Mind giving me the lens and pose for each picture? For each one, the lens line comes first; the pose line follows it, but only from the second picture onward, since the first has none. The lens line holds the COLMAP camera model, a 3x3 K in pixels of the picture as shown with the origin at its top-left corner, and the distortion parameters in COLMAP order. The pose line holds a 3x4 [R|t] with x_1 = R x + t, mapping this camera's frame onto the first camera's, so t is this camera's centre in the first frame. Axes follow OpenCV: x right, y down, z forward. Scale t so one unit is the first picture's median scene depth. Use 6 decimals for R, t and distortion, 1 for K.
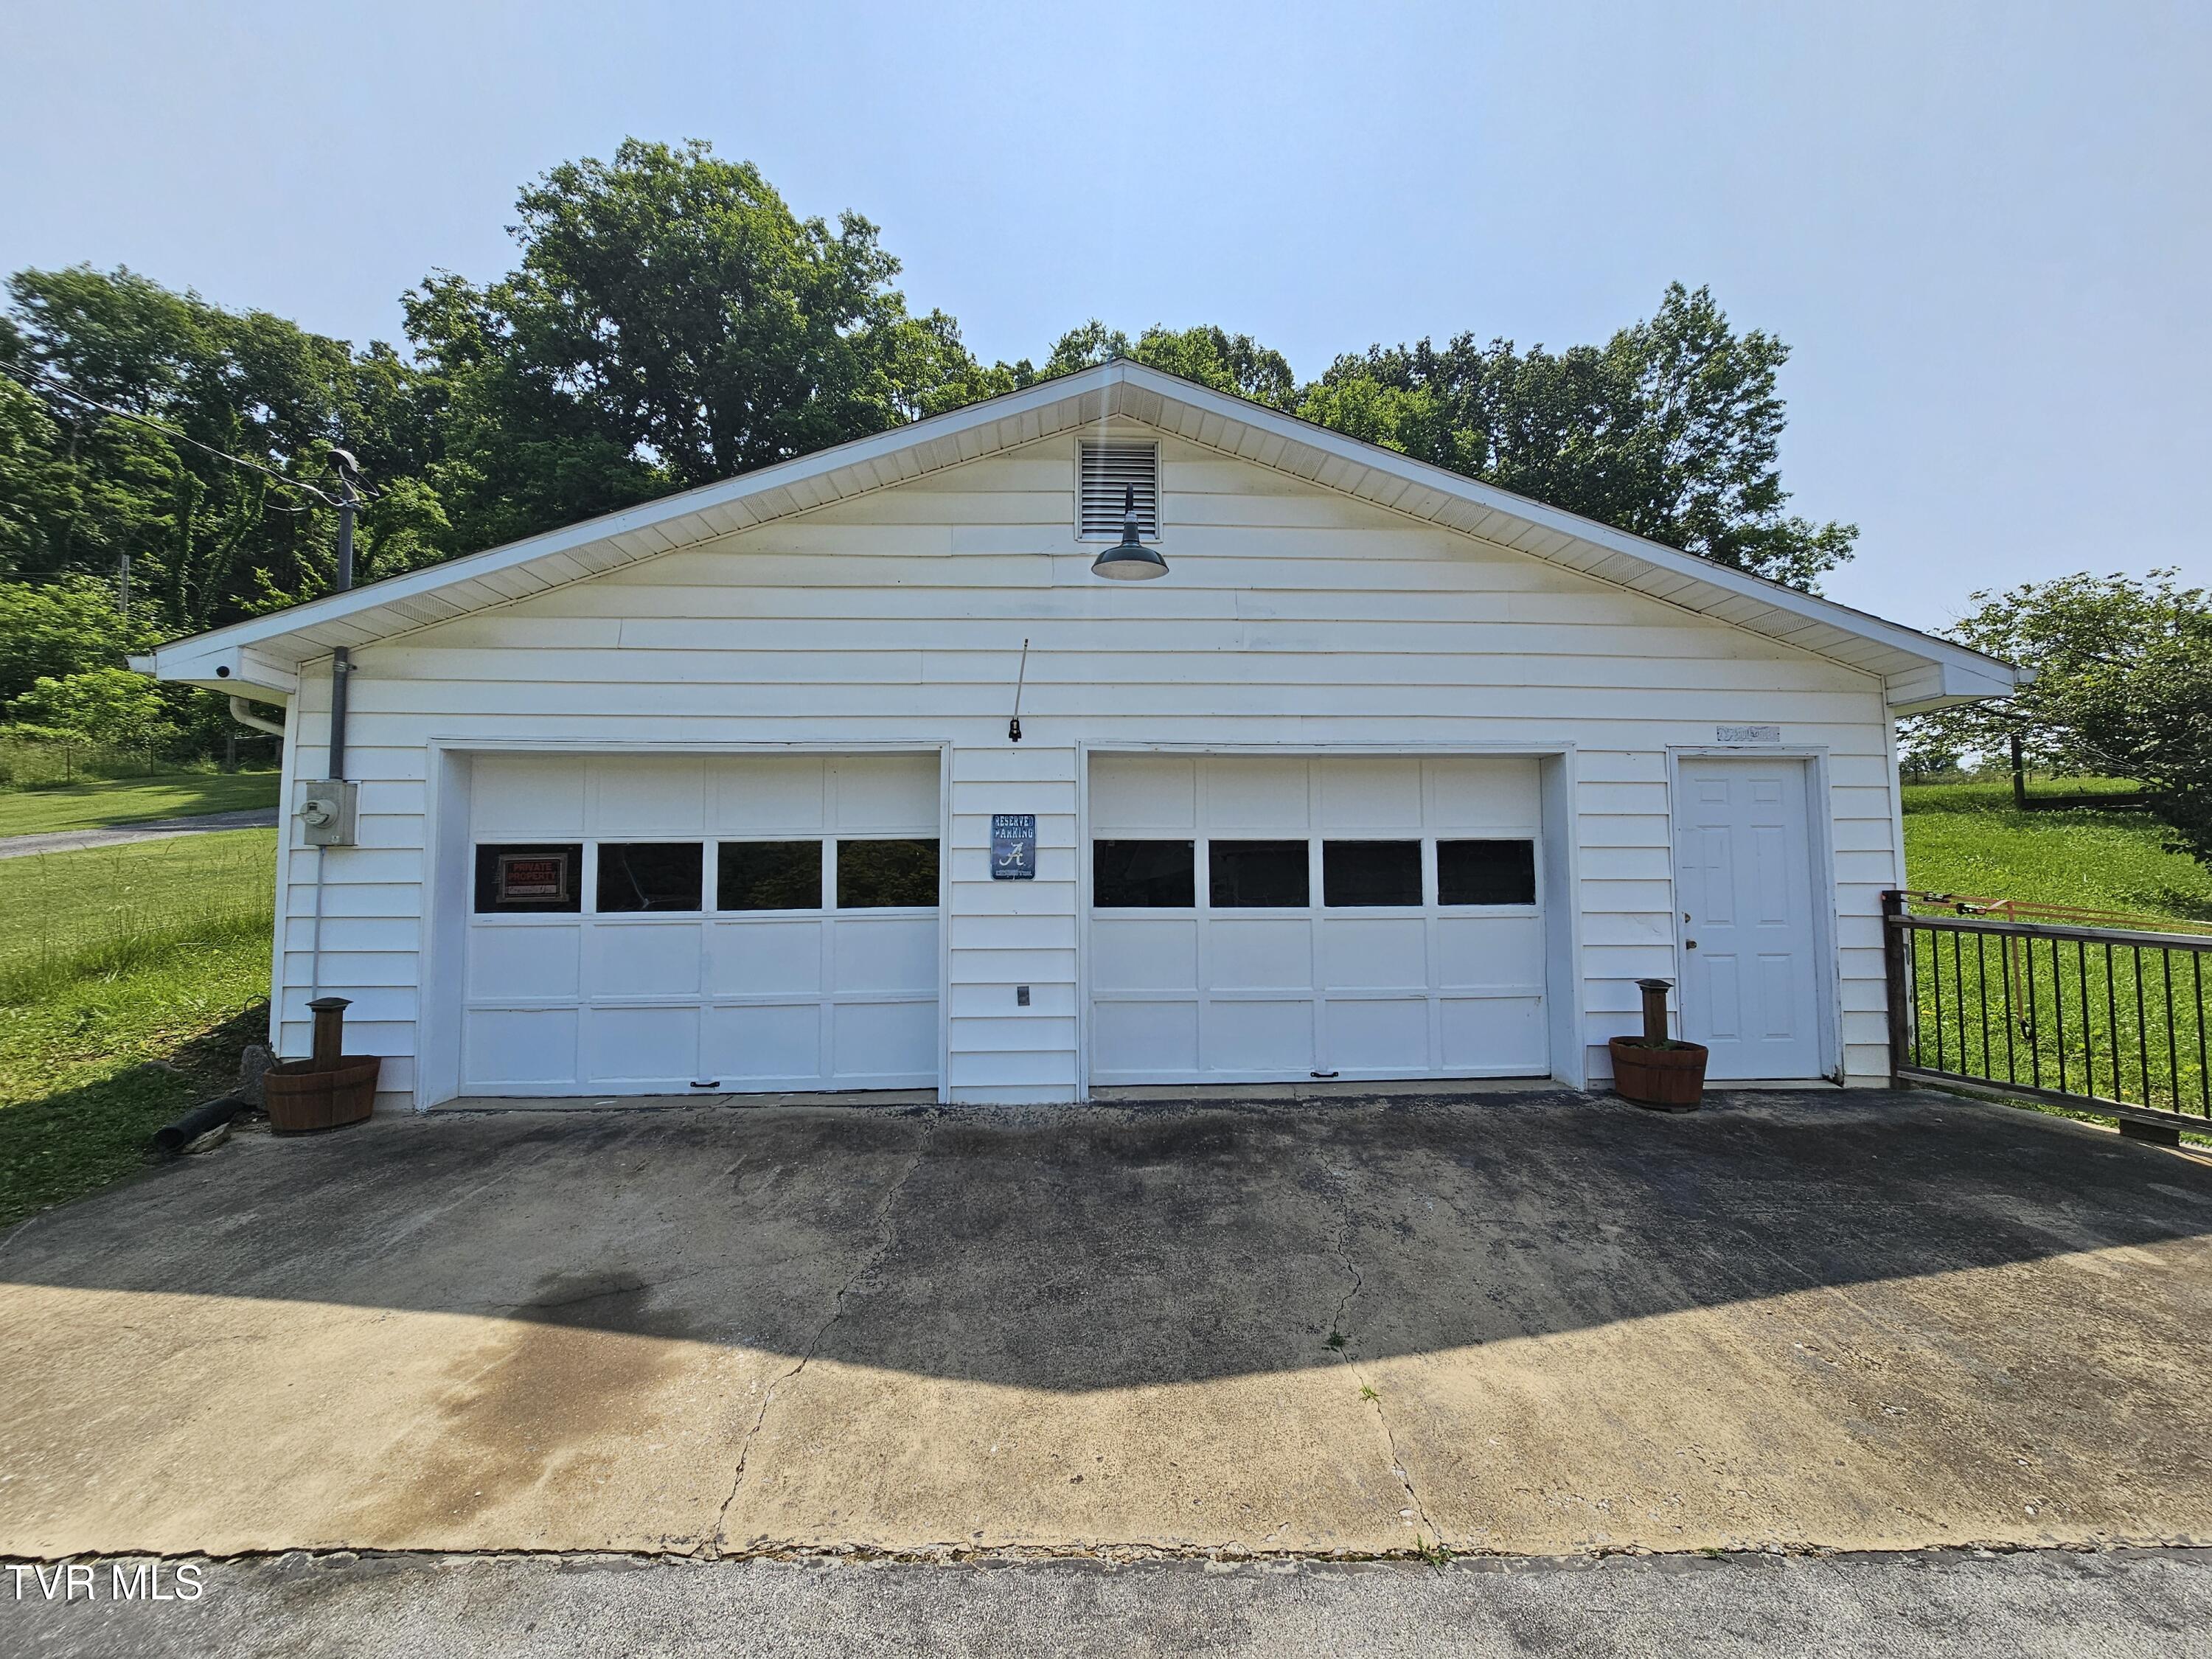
lens RADIAL K [[888.5, 0, 1105.3], [0, 888.5, 831.8], [0, 0, 1]] dist [0.000771, 0.000536]
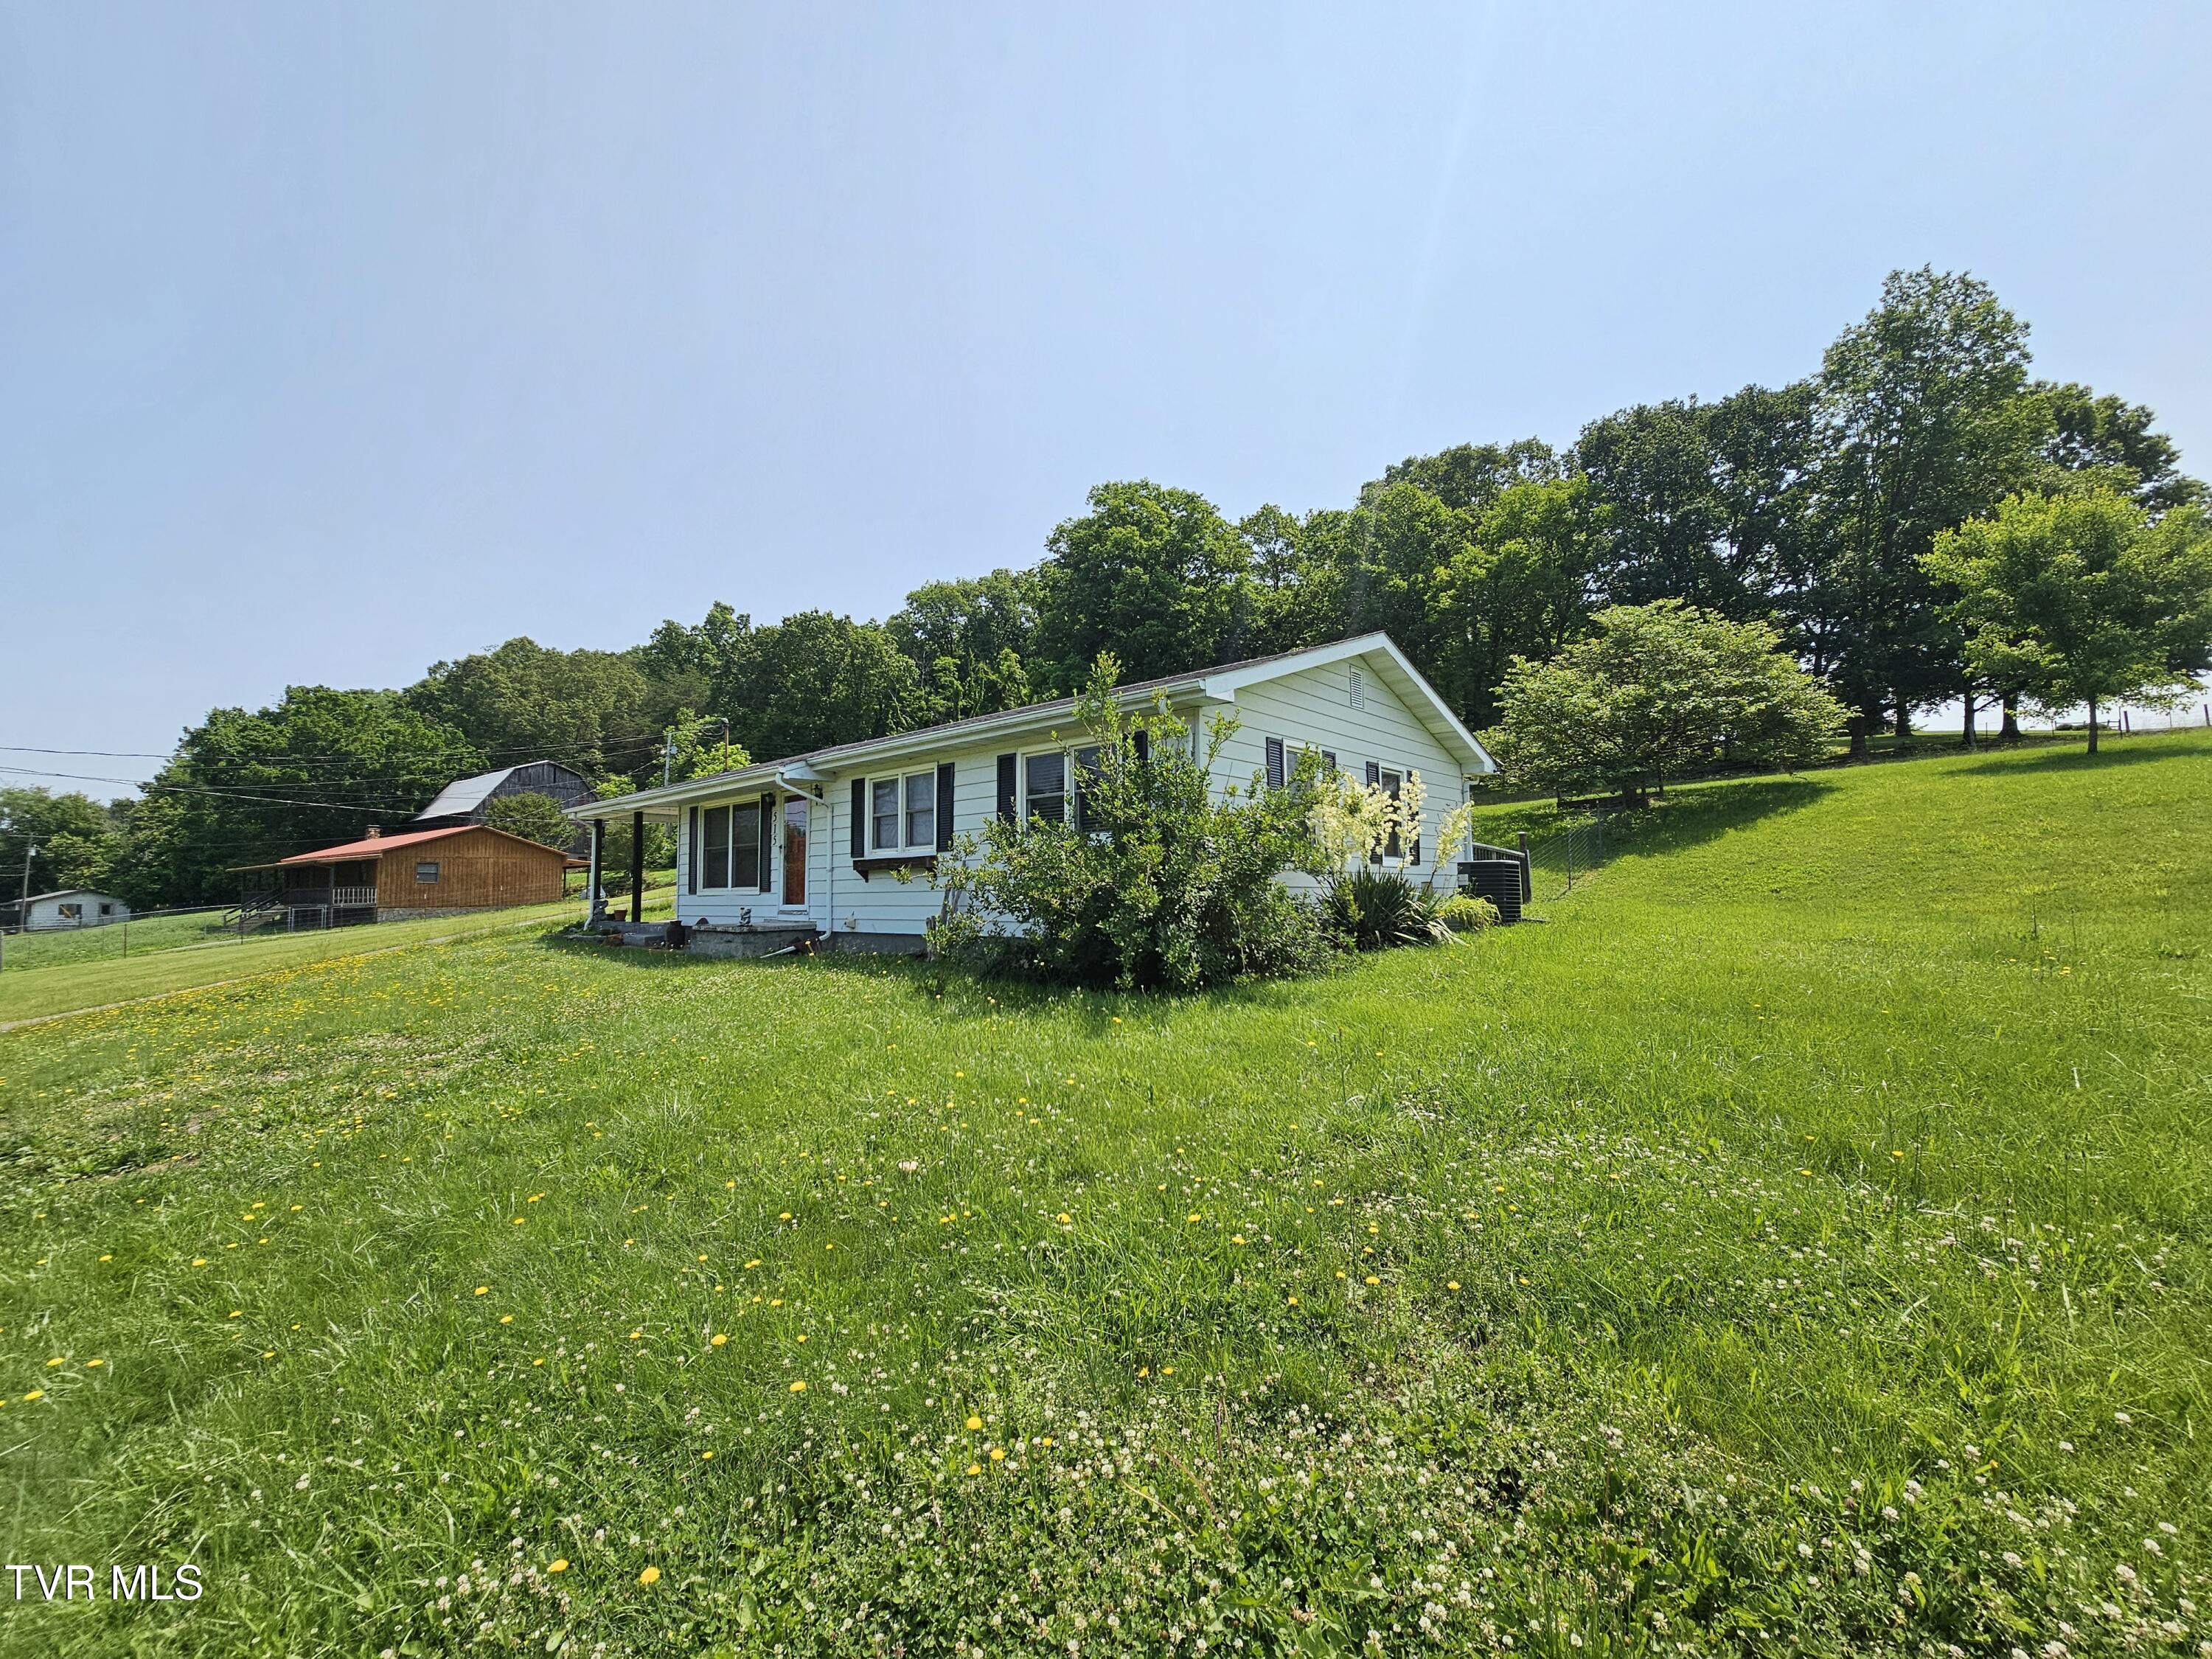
lens RADIAL K [[888.5, 0, 1103.9], [0, 888.5, 843.3], [0, 0, 1]] dist [0.000771, 0.000536]
pose [[0.759956, -0.039376, -0.648781, 0.544846], [0.047896, 0.998842, -0.004518, 0.003361], [0.648208, -0.027641, 0.760962, -0.364693]]
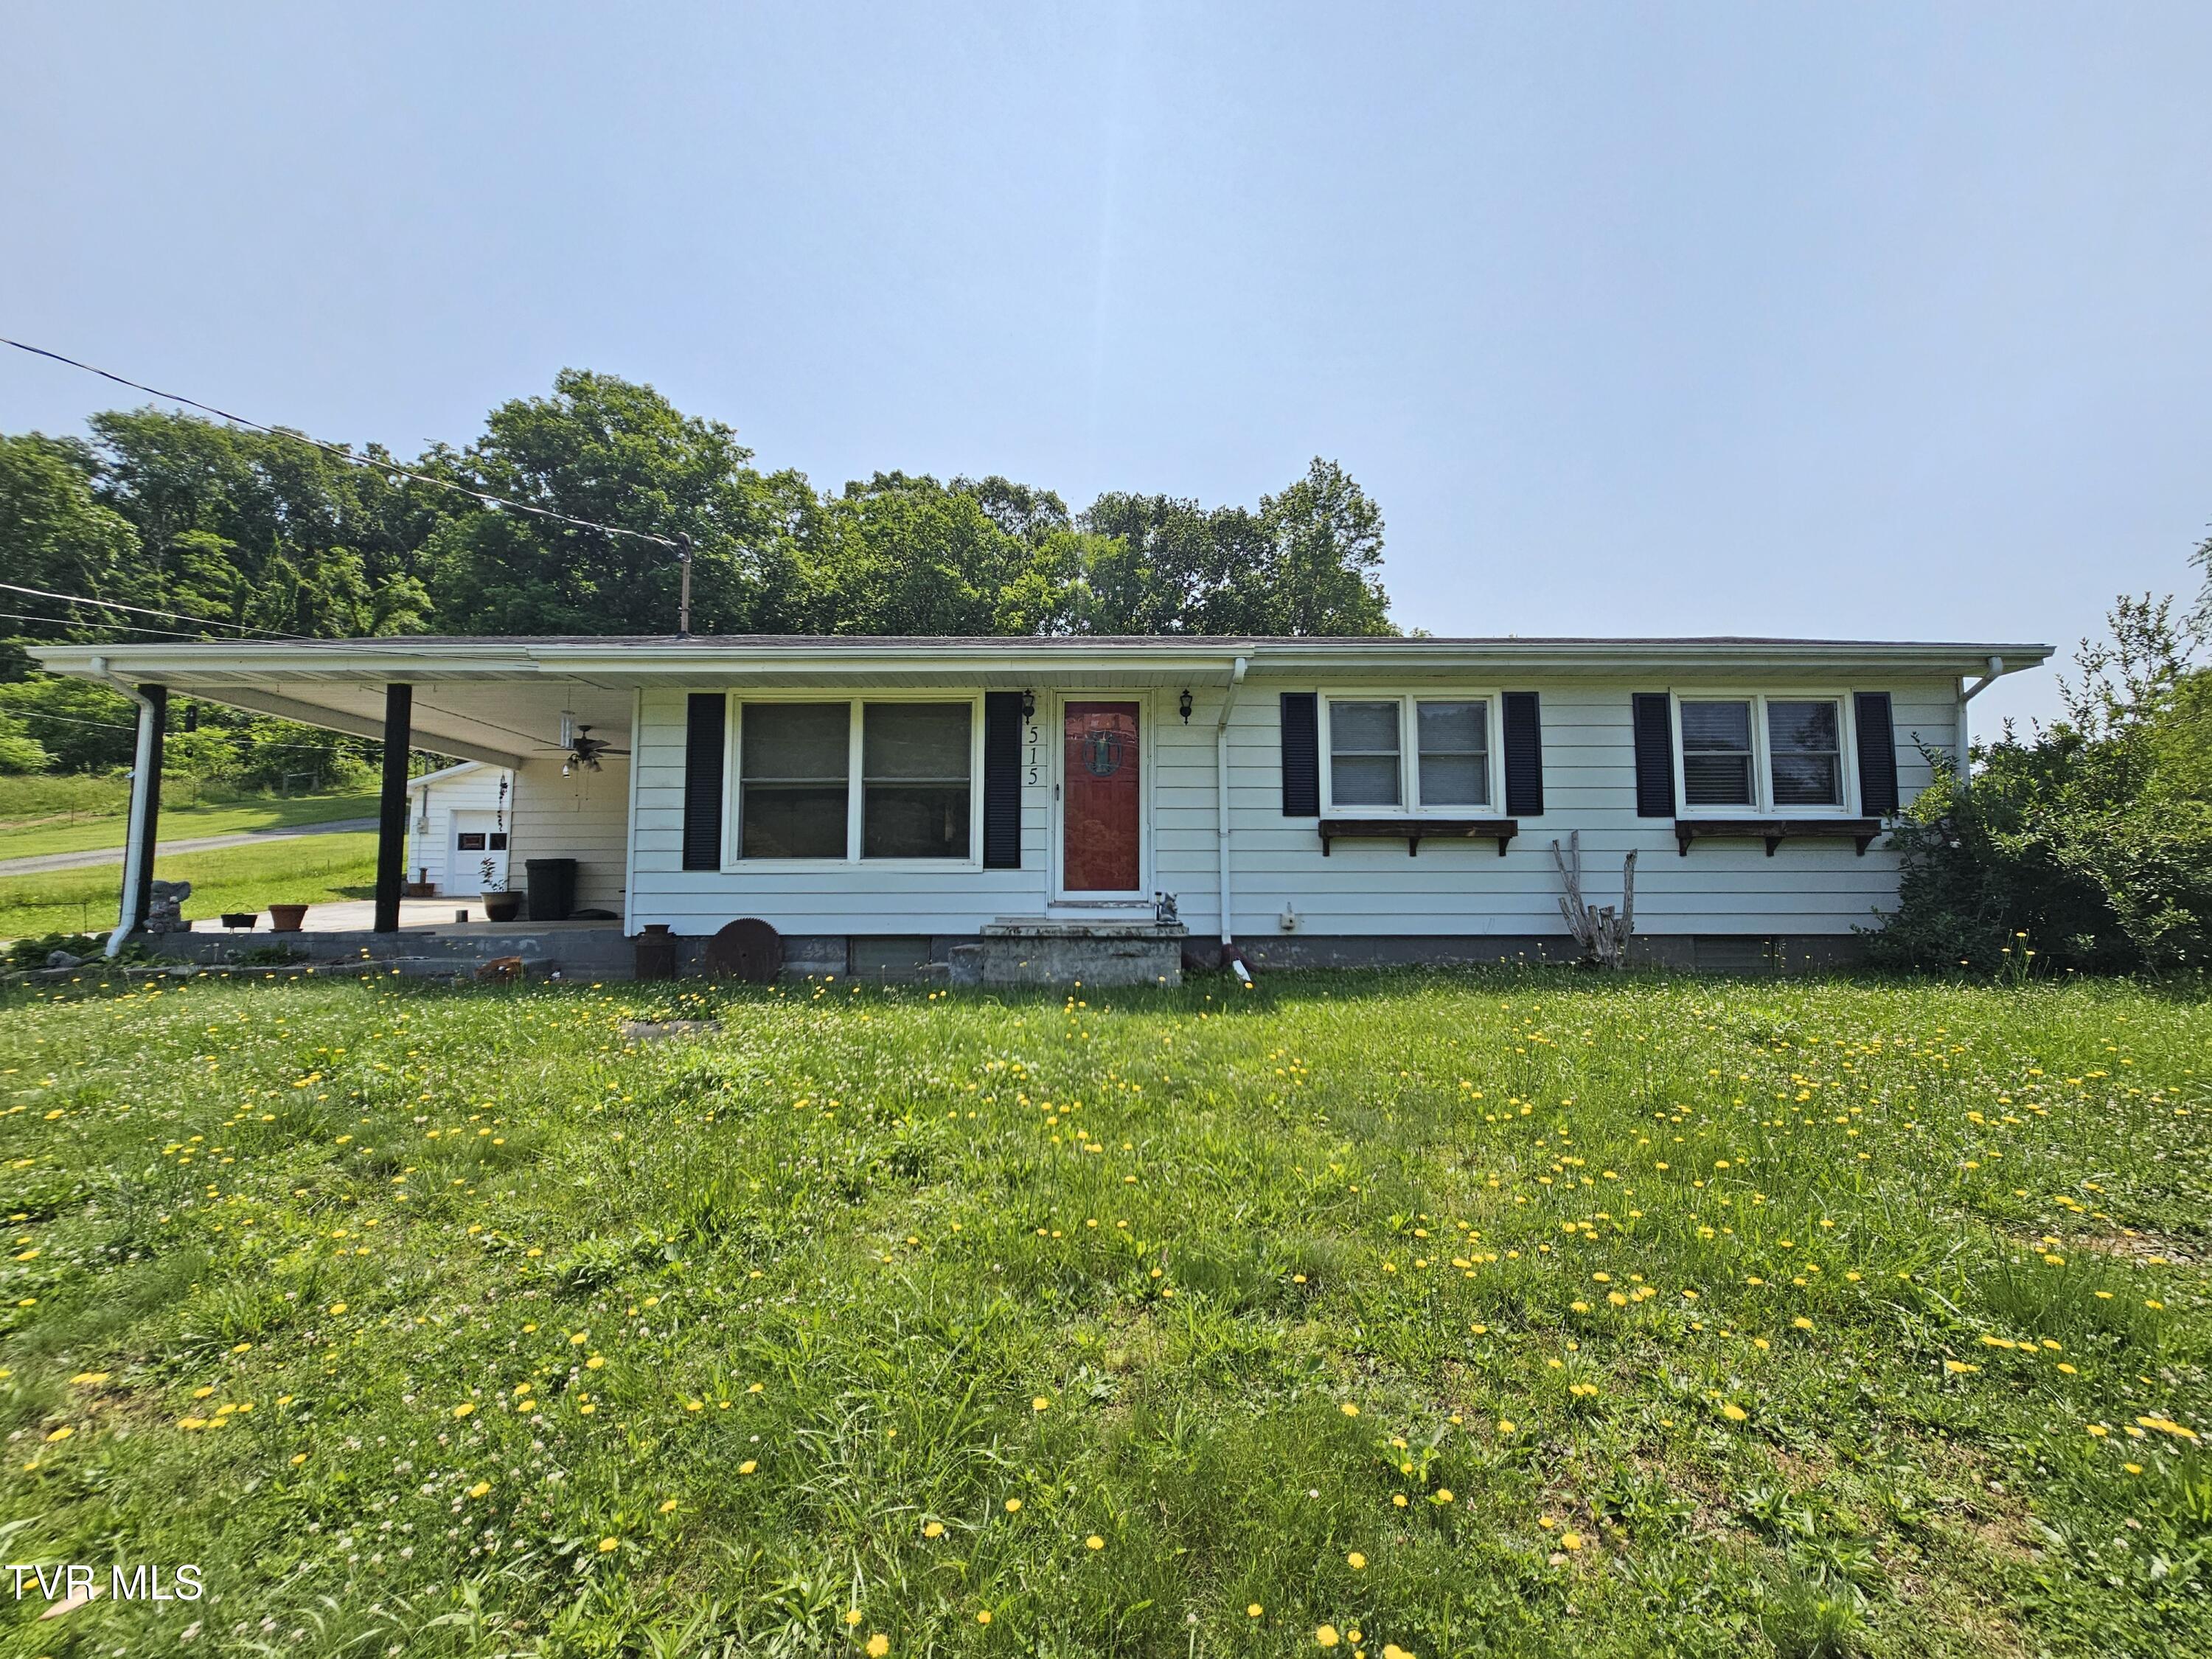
lens RADIAL K [[888.5, 0, 1114.8], [0, 888.5, 847.9], [0, 0, 1]] dist [0.000771, 0.000536]
pose [[0.999638, 0.004137, 0.026583, 0.262466], [-0.004079, 0.999989, -0.002247, 0.009616], [-0.026592, 0.002137, 0.999644, -0.377818]]
